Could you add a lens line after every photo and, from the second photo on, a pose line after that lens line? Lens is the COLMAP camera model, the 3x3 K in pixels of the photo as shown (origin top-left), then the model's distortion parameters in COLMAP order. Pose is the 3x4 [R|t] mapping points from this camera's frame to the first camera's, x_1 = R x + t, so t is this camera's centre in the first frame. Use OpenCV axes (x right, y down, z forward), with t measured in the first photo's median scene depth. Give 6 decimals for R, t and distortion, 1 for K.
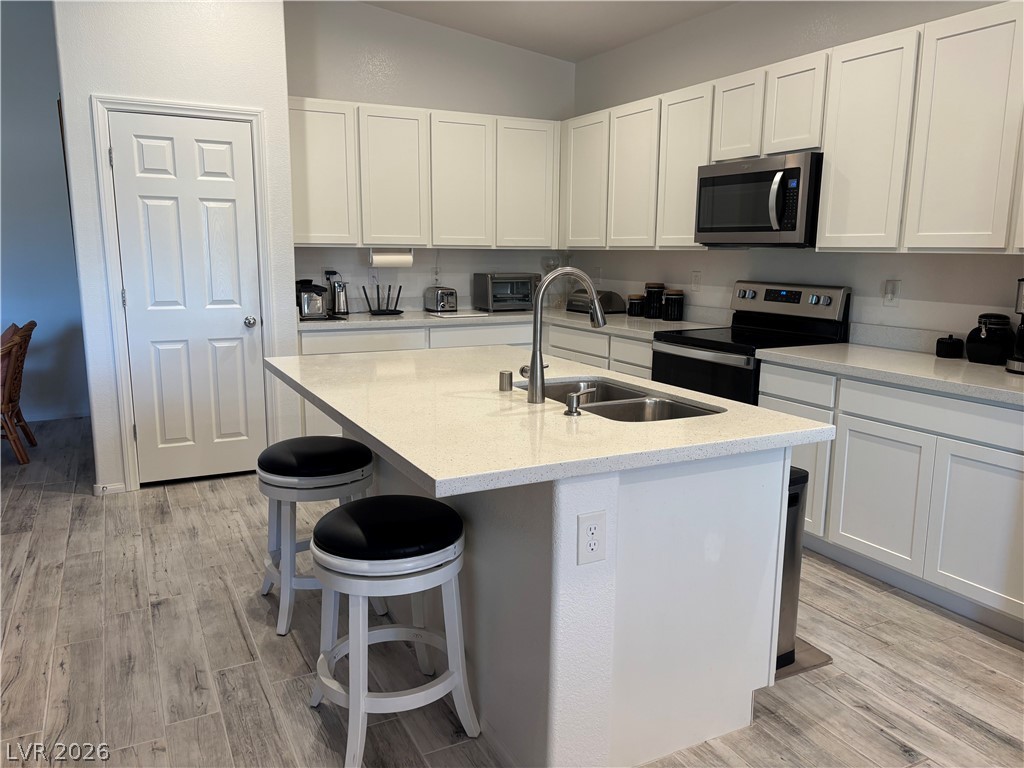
lens RADIAL K [[772.7, 0, 522.6], [0, 772.7, 397.0], [0, 0, 1]] dist [0.047115, -0.041007]
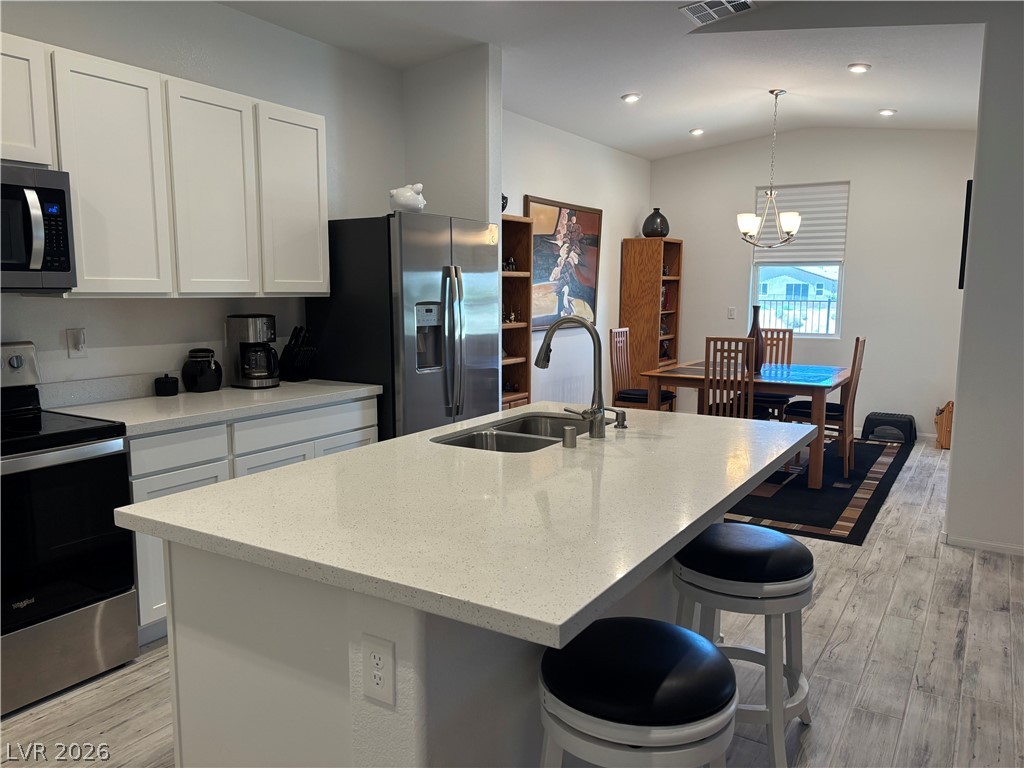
lens RADIAL K [[772.7, 0, 524.5], [0, 772.7, 385.9], [0, 0, 1]] dist [0.047115, -0.041007]
pose [[-0.509629, -0.115014, 0.852672, -0.467024], [0.159992, 0.961073, 0.225261, -0.177101], [-0.845388, 0.251220, -0.471389, 0.867039]]
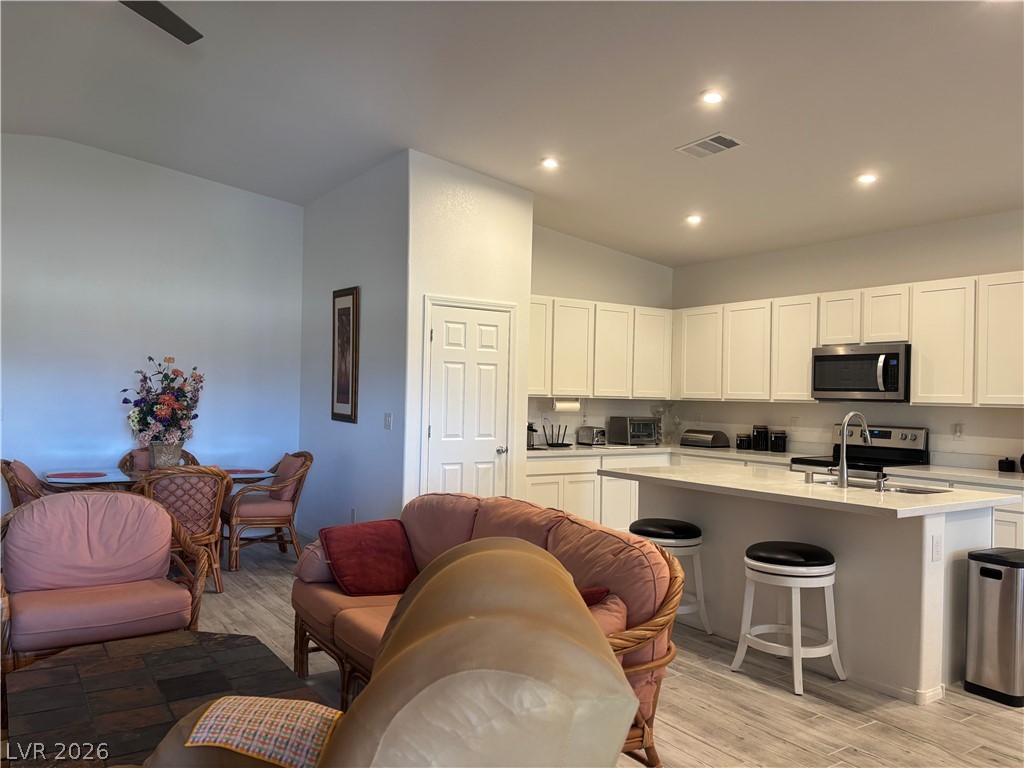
lens RADIAL K [[772.7, 0, 516.9], [0, 772.7, 386.1], [0, 0, 1]] dist [0.047115, -0.041007]
pose [[0.993387, 0.014580, 0.113886, -0.507299], [0.008674, 0.979541, -0.201060, 0.071801], [-0.114487, 0.200718, 0.972936, -0.376516]]
